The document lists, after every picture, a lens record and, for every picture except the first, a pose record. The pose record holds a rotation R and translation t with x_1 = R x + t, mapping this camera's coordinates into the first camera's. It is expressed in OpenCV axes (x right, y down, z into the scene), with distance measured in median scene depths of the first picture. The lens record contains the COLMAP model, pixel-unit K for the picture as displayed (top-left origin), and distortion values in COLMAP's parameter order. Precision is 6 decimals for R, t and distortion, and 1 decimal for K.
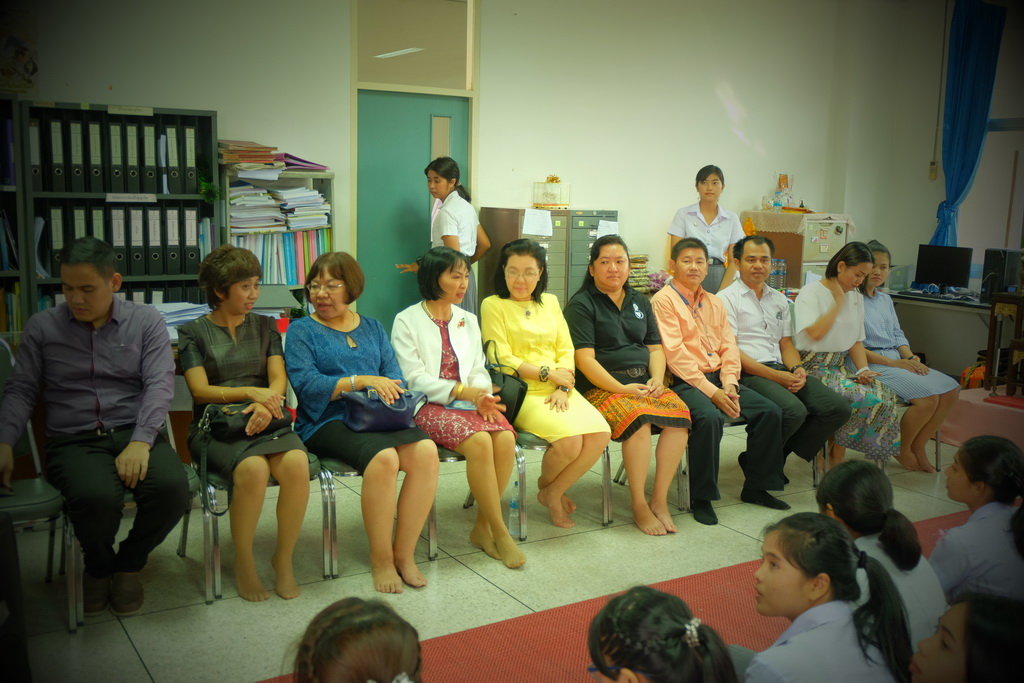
lens RADIAL K [[1034.8, 0, 523.5], [0, 1034.8, 340.0], [0, 0, 1]] dist [0.002028, 0.031702]
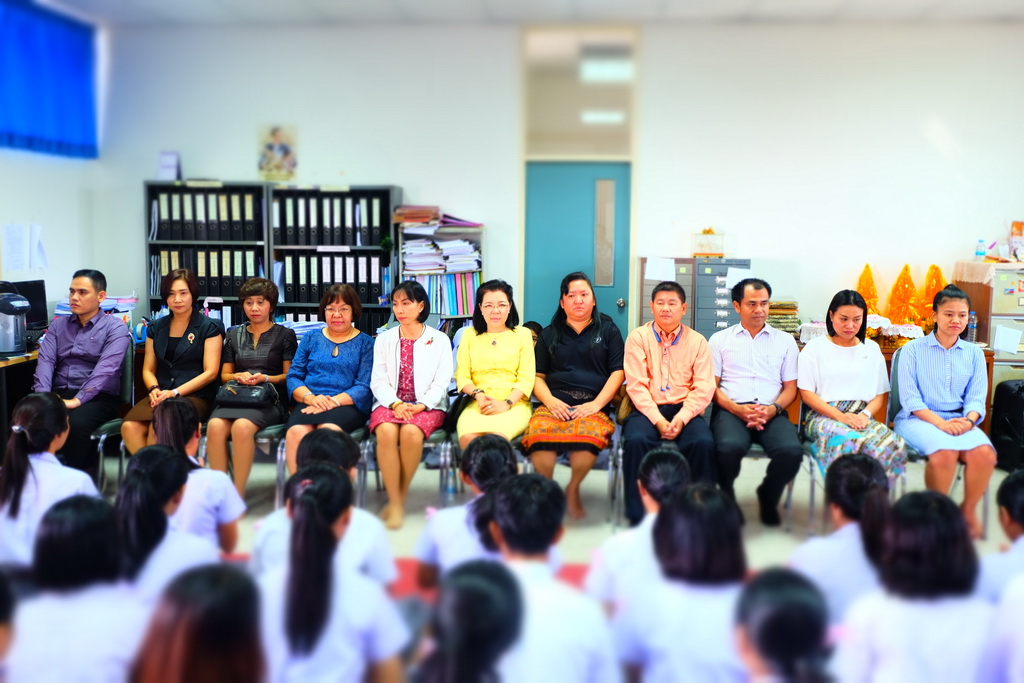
lens RADIAL K [[911.0, 0, 512.0], [0, 911.0, 341.5], [0, 0, 1]] dist [-0.055741, 0.006415]
pose [[0.820221, 0.051620, -0.569713, 0.551209], [-0.074215, 0.997106, -0.016503, -0.006887], [0.567212, 0.055817, 0.821678, 0.114610]]
